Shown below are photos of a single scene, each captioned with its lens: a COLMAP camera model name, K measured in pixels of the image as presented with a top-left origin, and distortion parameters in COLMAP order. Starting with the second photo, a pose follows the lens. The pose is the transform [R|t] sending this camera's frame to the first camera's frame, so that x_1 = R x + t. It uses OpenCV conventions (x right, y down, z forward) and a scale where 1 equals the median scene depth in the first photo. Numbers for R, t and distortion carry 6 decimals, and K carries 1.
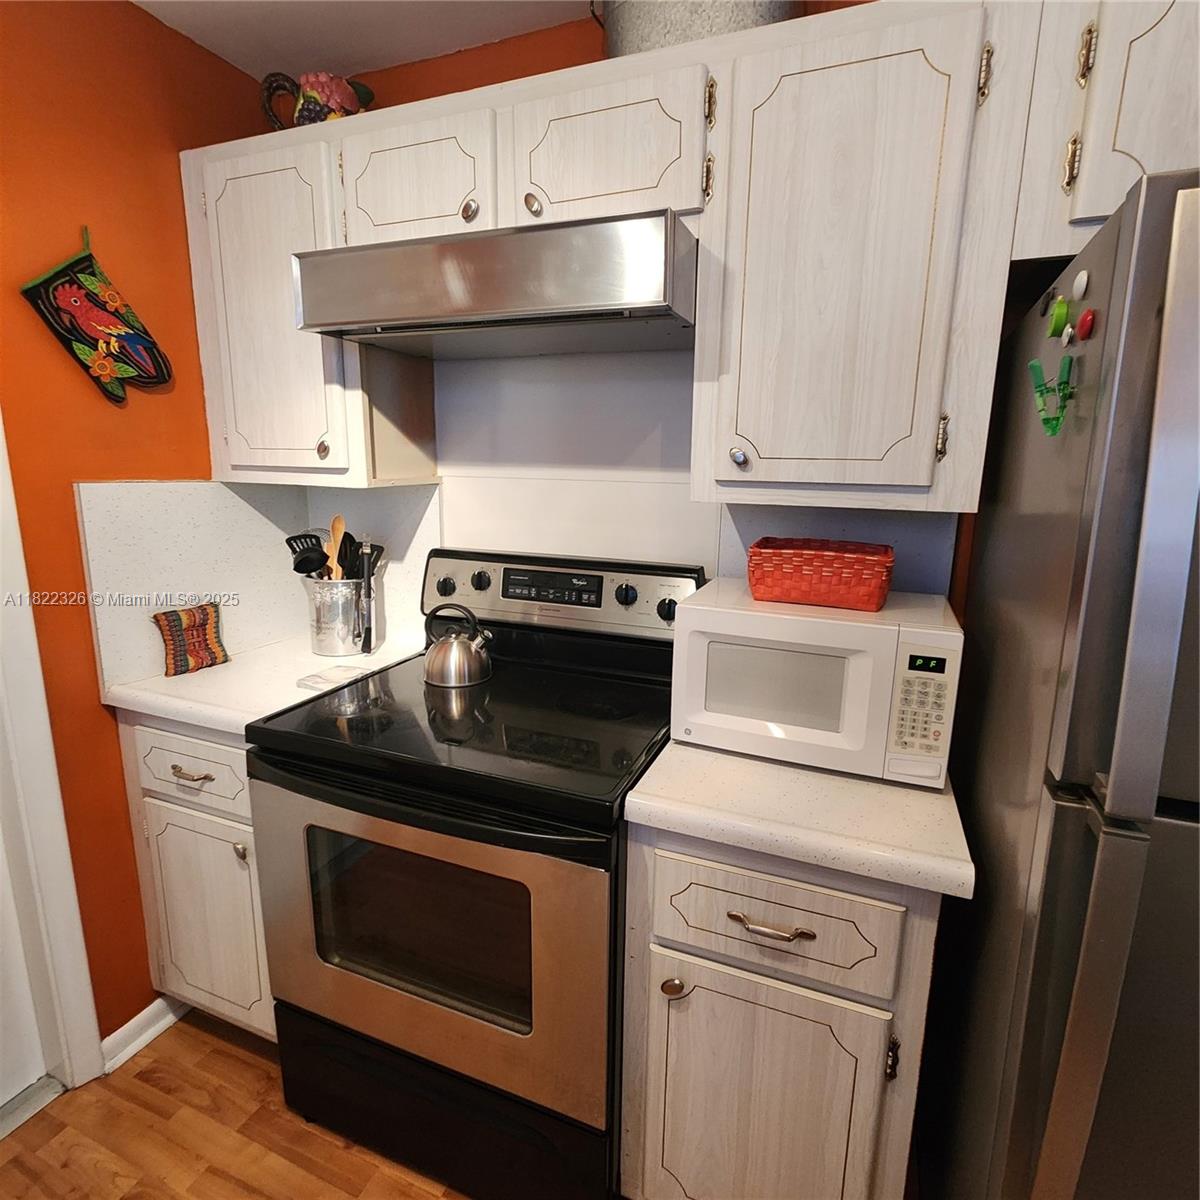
lens RADIAL K [[653.9, 0, 594.0], [0, 653.9, 592.2], [0, 0, 1]] dist [0.001603, -0.001448]
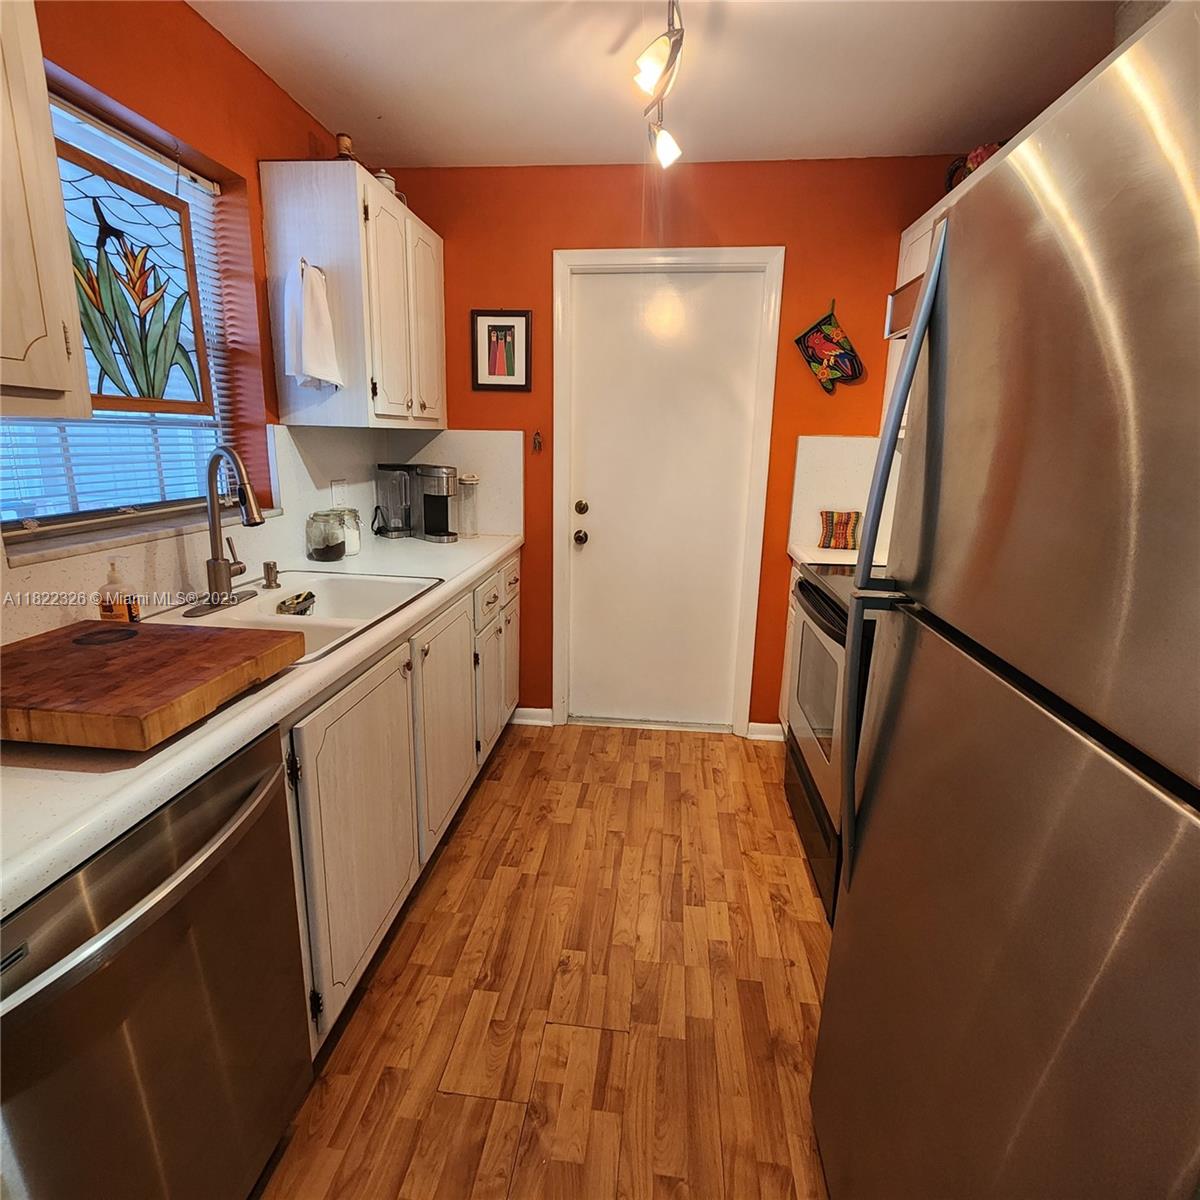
lens RADIAL K [[653.9, 0, 594.0], [0, 653.9, 592.2], [0, 0, 1]] dist [0.001603, -0.001448]
pose [[0.260173, 0.202325, -0.944126, 0.934716], [-0.192489, 0.969041, 0.154620, 0.094949], [0.946181, 0.141506, 0.291064, -0.075153]]
